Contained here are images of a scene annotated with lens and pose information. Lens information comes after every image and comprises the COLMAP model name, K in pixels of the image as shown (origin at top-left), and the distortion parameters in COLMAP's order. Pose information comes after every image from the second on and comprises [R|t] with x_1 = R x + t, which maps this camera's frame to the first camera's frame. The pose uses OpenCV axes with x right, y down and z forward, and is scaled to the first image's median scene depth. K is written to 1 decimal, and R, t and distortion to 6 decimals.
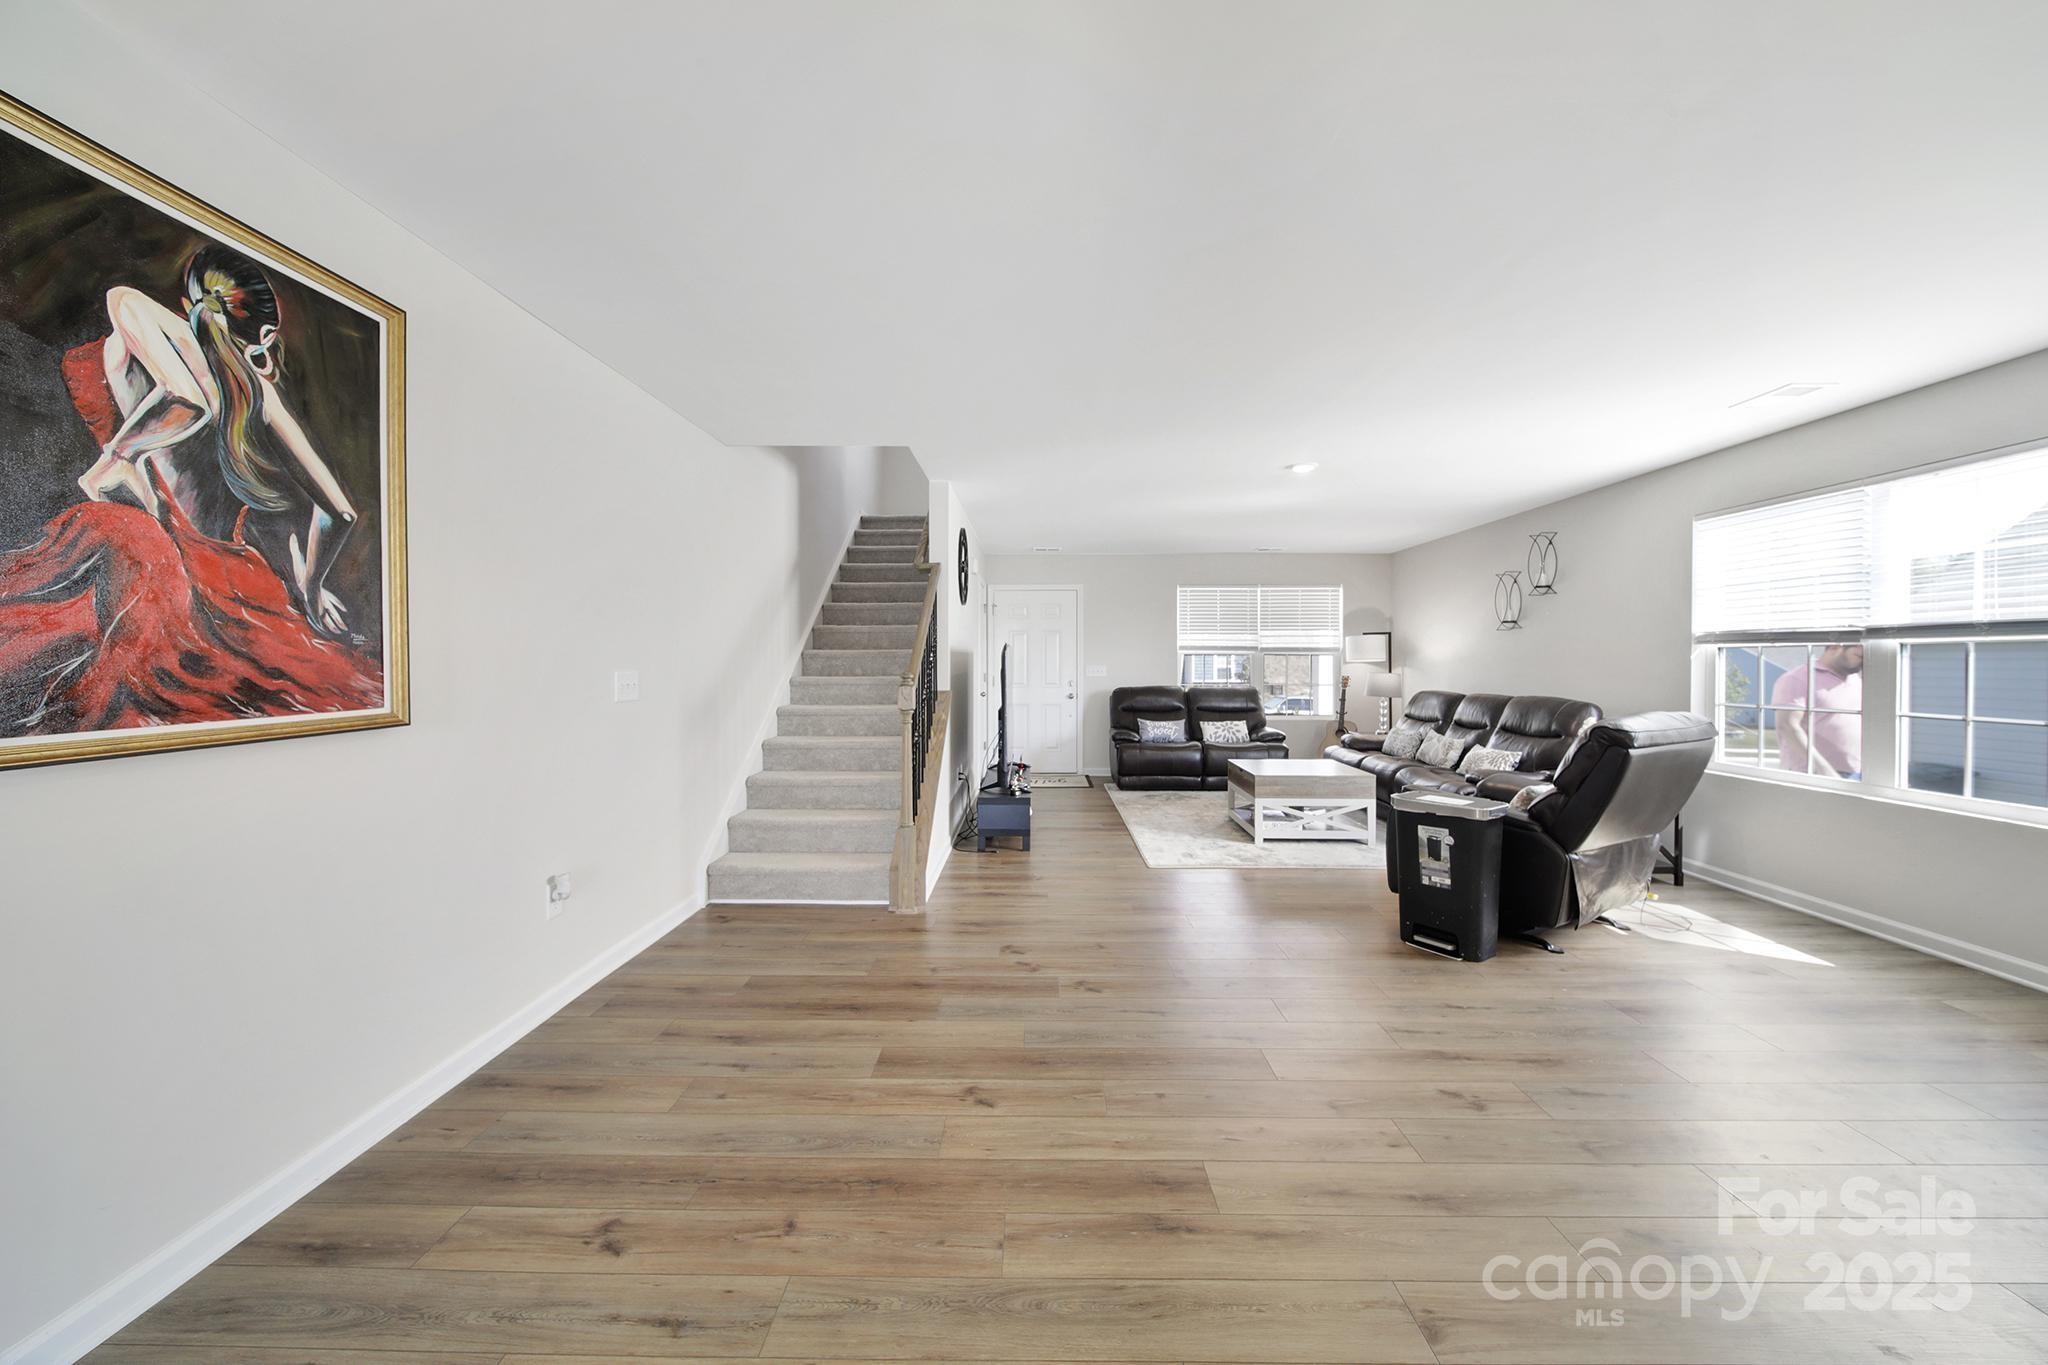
lens RADIAL K [[727.9, 0, 1015.9], [0, 727.9, 666.1], [0, 0, 1]] dist [-0.006127, -0.000321]
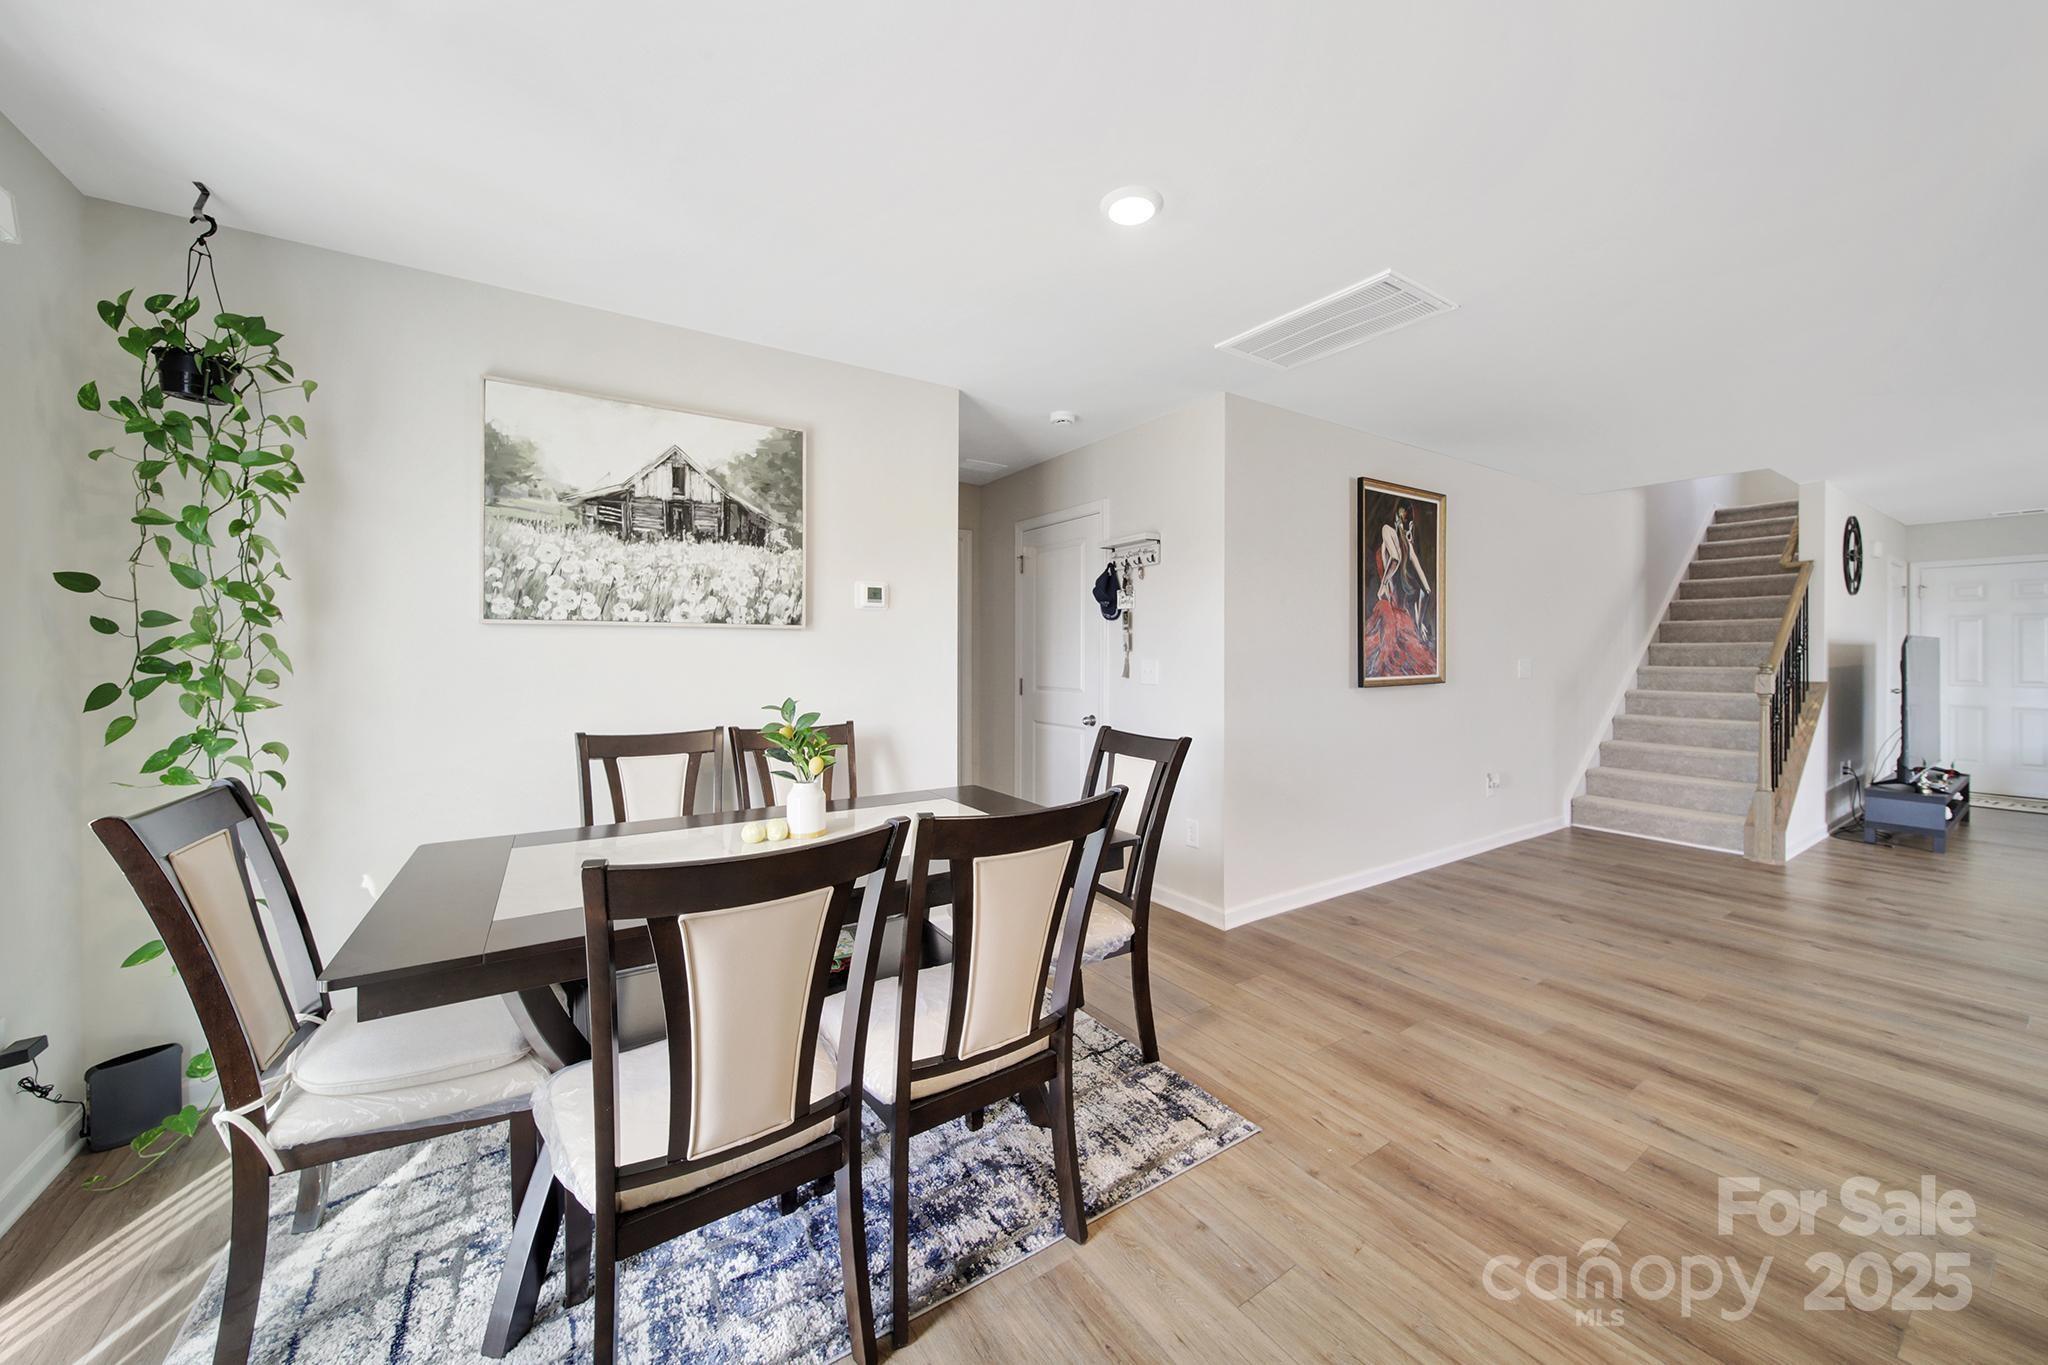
lens RADIAL K [[774.6, 0, 1030.3], [0, 774.6, 654.9], [0, 0, 1]] dist [-0.001196, -0.000262]
pose [[0.594306, 0.002972, -0.804234, 0.131495], [-0.005643, 0.999984, -0.000475, 0.002730], [0.804219, 0.004821, 0.594313, -0.614109]]
